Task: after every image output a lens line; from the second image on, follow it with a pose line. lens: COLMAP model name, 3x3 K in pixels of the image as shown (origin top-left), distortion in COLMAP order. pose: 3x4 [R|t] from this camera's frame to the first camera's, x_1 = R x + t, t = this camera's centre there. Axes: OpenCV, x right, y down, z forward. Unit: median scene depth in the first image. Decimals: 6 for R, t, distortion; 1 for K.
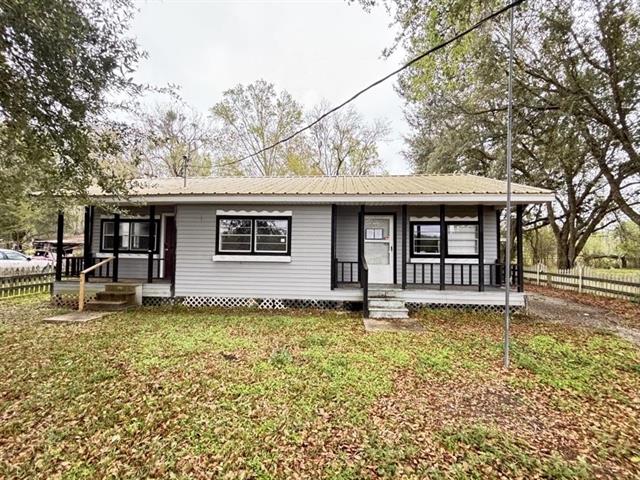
lens RADIAL K [[257.3, 0, 321.6], [0, 257.3, 243.2], [0, 0, 1]] dist [-0.001718, -0.000827]
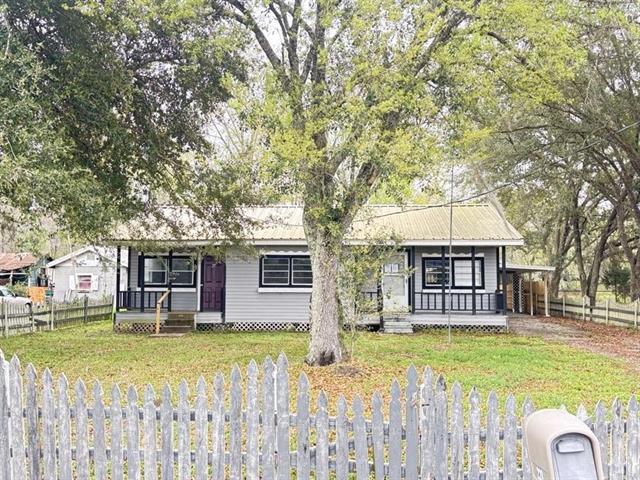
lens RADIAL K [[599.9, 0, 321.4], [0, 599.9, 237.4], [0, 0, 1]] dist [0.025822, 0.000000]
pose [[0.999934, -0.007866, 0.008428, -0.140574], [0.008261, 0.998818, -0.047894, -0.052849], [-0.008041, 0.047961, 0.998817, -1.837358]]
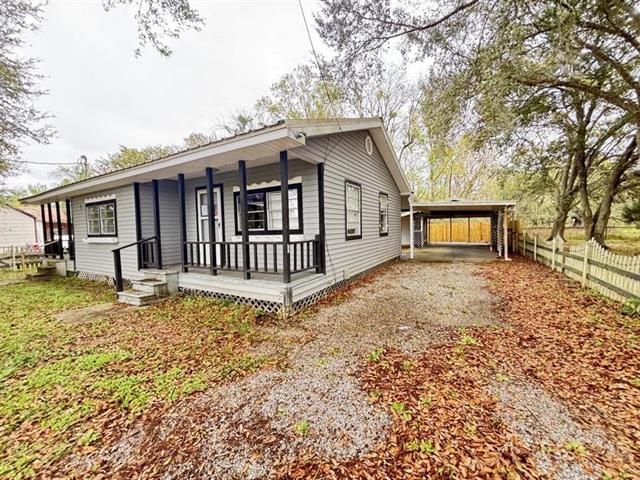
lens RADIAL K [[257.3, 0, 319.3], [0, 257.3, 239.9], [0, 0, 1]] dist [-0.001718, -0.000827]
pose [[0.897973, -0.016830, -0.439728, 1.064892], [0.048867, 0.996902, 0.061638, 0.036097], [0.437328, -0.076838, 0.896013, 0.404150]]
